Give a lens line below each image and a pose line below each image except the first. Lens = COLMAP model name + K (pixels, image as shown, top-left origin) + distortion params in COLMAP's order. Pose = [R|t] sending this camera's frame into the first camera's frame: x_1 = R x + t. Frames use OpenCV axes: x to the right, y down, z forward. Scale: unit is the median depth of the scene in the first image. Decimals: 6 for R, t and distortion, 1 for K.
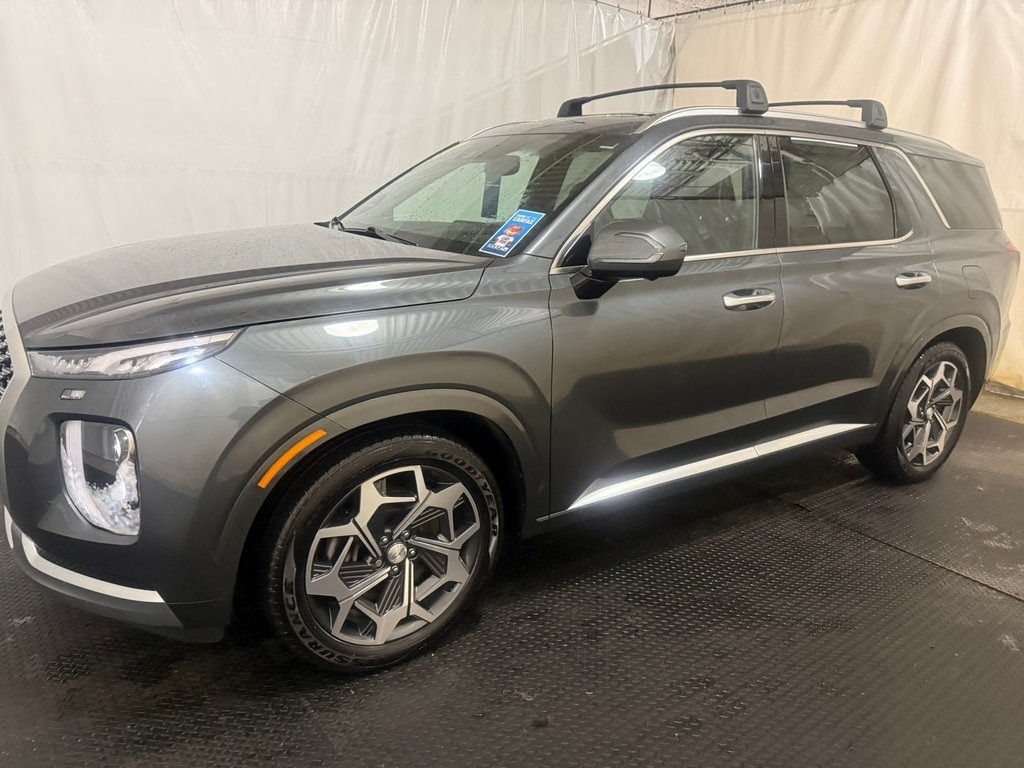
lens RADIAL K [[726.4, 0, 514.9], [0, 726.4, 375.0], [0, 0, 1]] dist [0.005076, 0.000326]
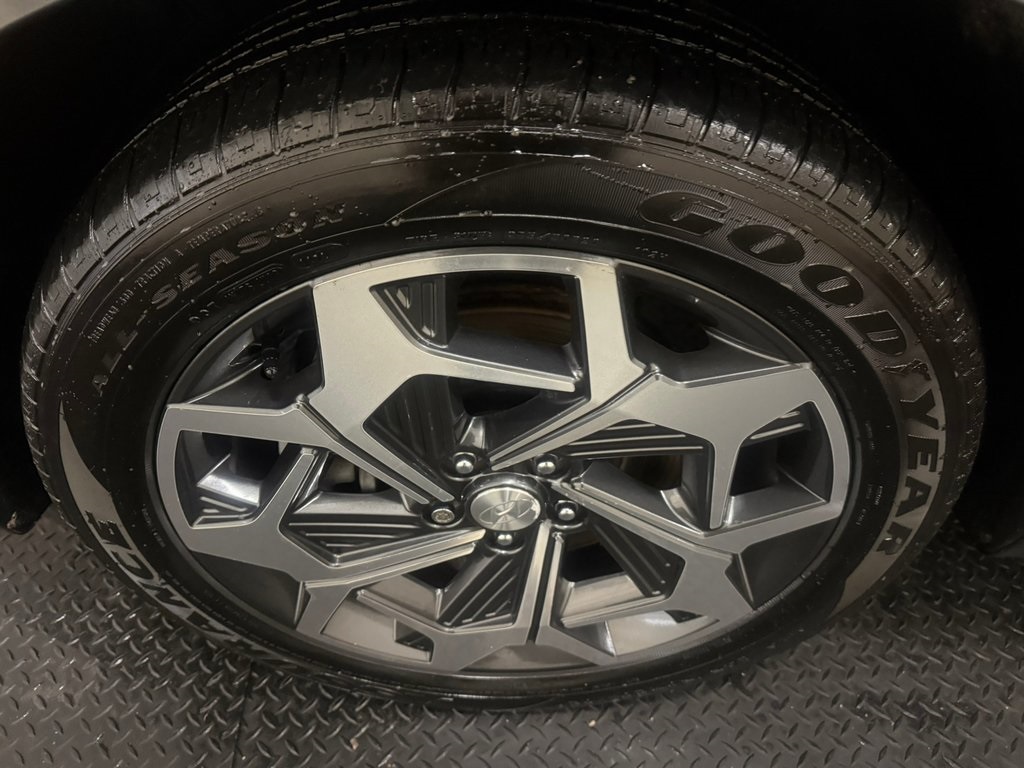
lens RADIAL K [[720.6, 0, 512.0], [0, 720.6, 384.0], [0, 0, 1]] dist [0.003933, -0.004479]
pose [[0.815831, 0.378032, -0.437620, -0.046892], [-0.118787, 0.850159, 0.512951, 0.048574], [0.565958, -0.366498, 0.738492, 0.728419]]
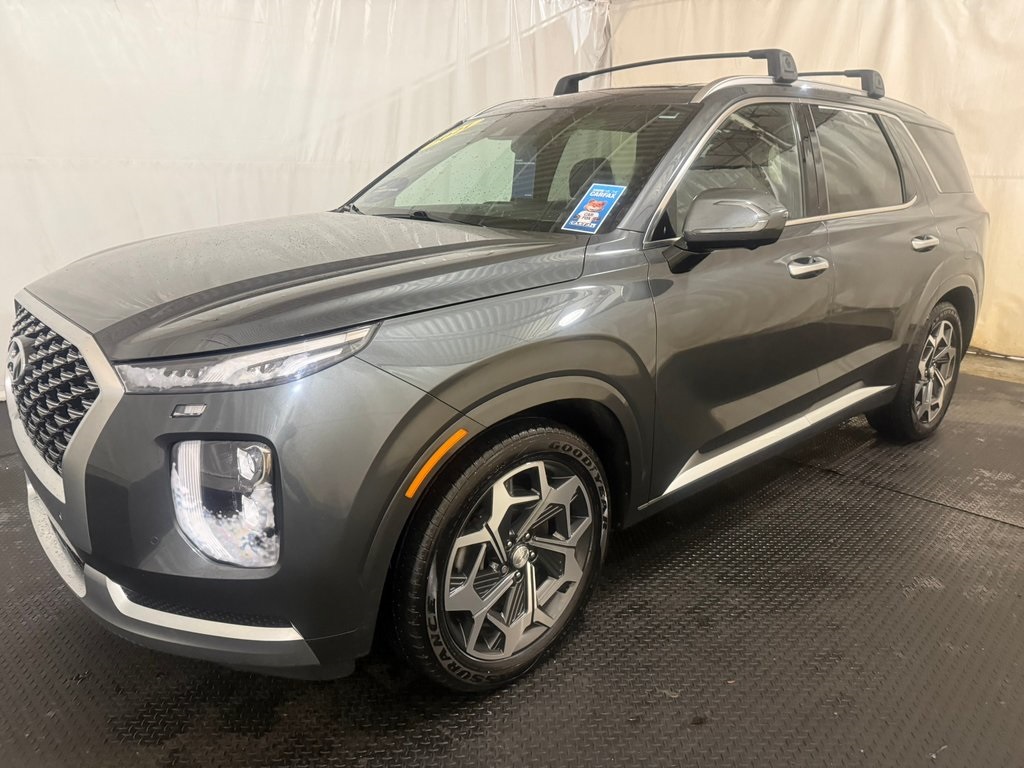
lens RADIAL K [[726.8, 0, 505.0], [0, 726.8, 367.7], [0, 0, 1]] dist [0.006824, 0.000716]
pose [[0.989410, -0.068738, 0.127841, -0.256233], [0.068333, 0.997634, 0.007556, -0.003404], [-0.128058, 0.001260, 0.991766, 0.074785]]
